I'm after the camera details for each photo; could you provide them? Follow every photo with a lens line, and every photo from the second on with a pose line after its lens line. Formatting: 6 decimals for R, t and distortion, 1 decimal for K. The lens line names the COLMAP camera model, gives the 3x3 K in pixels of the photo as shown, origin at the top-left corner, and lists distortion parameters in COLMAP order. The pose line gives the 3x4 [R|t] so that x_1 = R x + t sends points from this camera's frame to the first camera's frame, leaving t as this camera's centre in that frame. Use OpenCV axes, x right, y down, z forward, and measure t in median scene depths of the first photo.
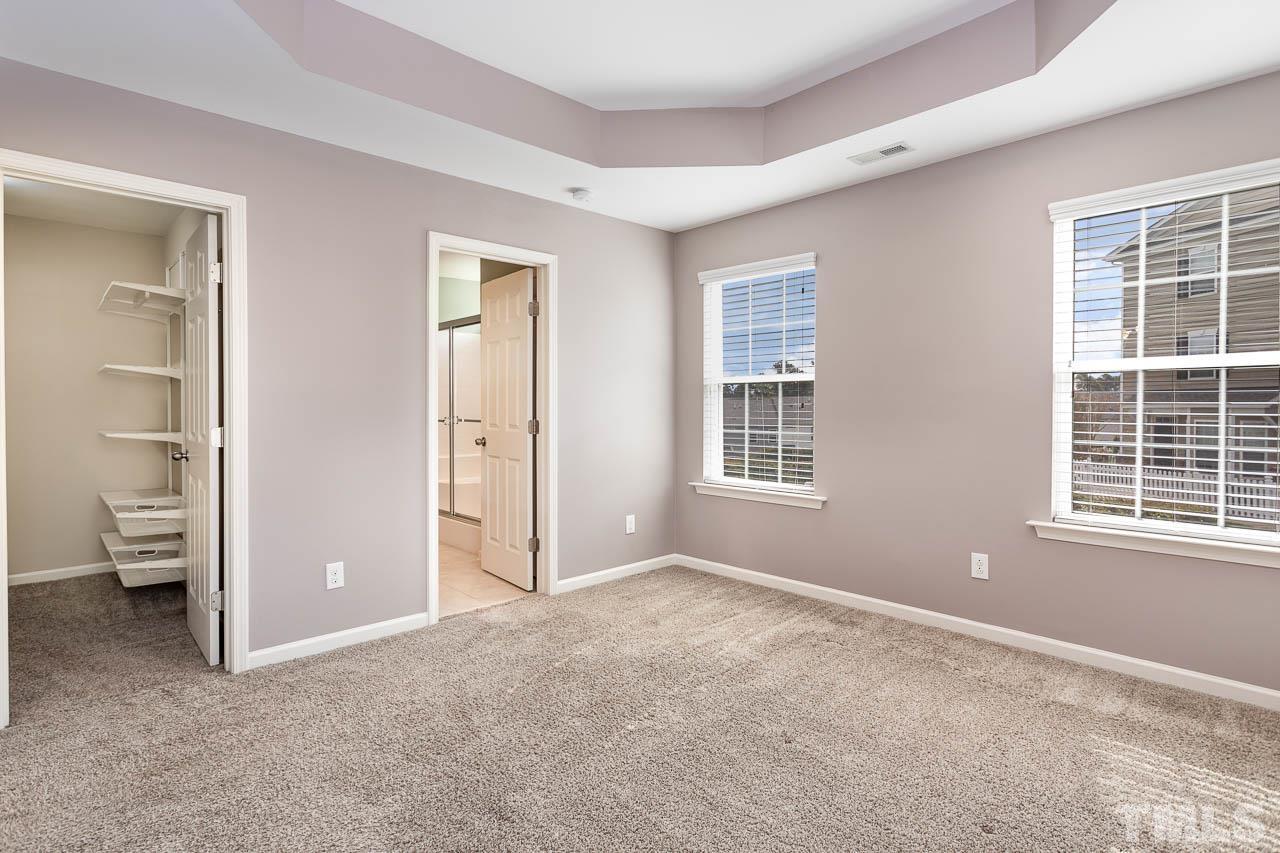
lens RADIAL K [[635.5, 0, 645.8], [0, 635.5, 418.6], [0, 0, 1]] dist [0.001341, 0.003863]
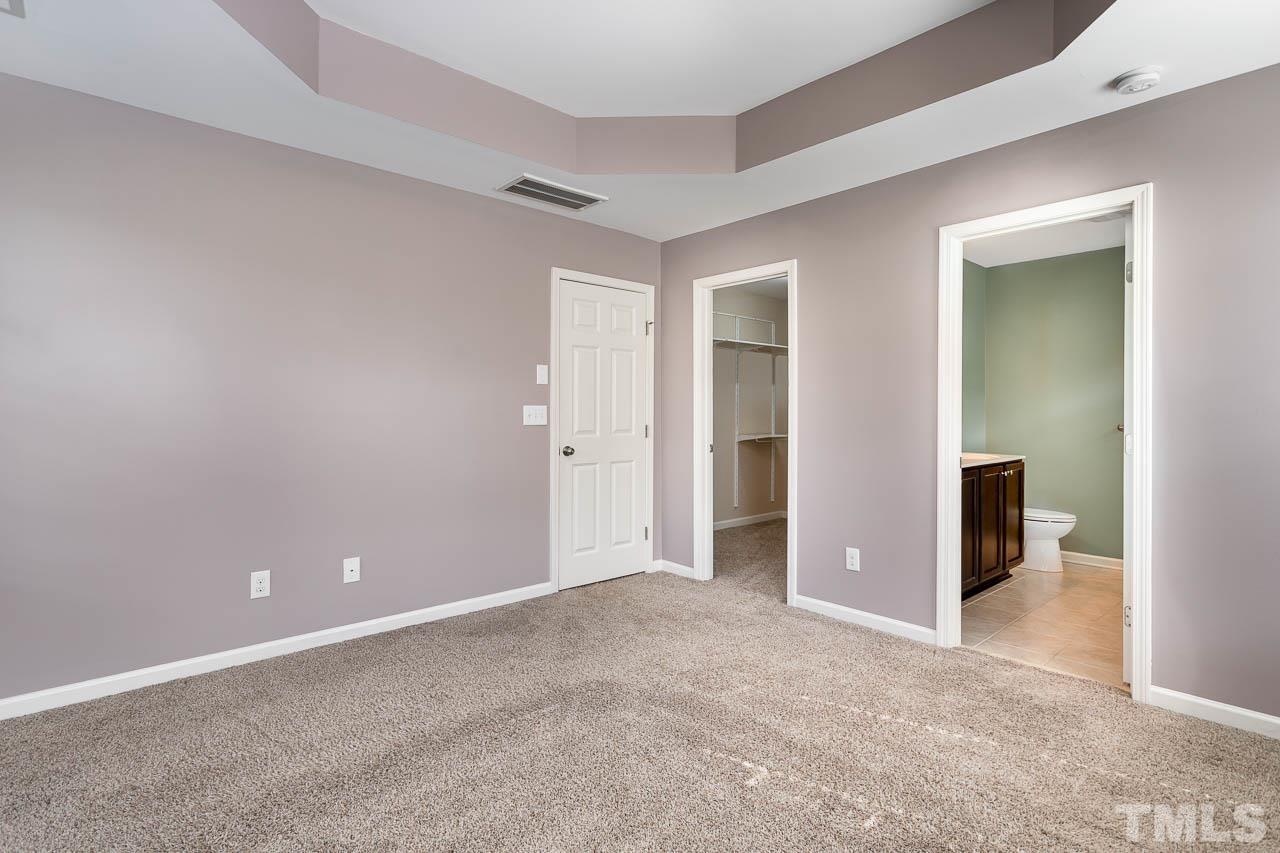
lens RADIAL K [[635.5, 0, 643.7], [0, 635.5, 415.0], [0, 0, 1]] dist [0.001341, 0.003863]
pose [[-0.028631, 0.007780, -0.999560, 0.604558], [-0.017728, 0.999808, 0.008290, -0.016453], [0.999433, 0.017958, -0.028488, 0.581658]]
